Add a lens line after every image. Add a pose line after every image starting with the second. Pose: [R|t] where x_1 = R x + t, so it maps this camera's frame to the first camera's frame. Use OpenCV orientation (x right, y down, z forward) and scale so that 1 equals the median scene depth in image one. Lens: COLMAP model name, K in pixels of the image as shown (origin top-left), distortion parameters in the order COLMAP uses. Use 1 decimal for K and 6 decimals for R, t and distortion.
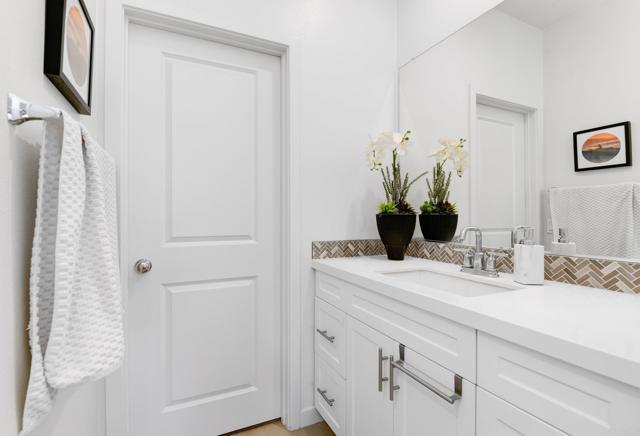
lens RADIAL K [[275.8, 0, 320.9], [0, 275.8, 214.9], [0, 0, 1]] dist [-0.001985, -0.000480]
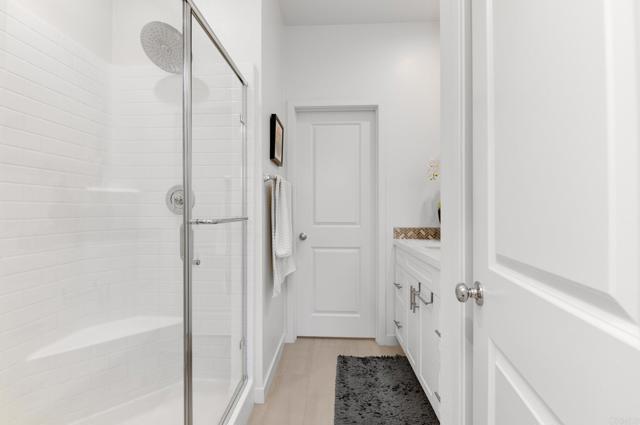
lens RADIAL K [[285.1, 0, 316.5], [0, 285.1, 209.0], [0, 0, 1]] dist [0.002485, -0.005193]
pose [[0.852204, -0.000828, -0.523209, 0.437618], [0.000582, 1.000000, -0.000635, -0.005937], [0.523210, 0.000236, 0.852204, -0.590691]]
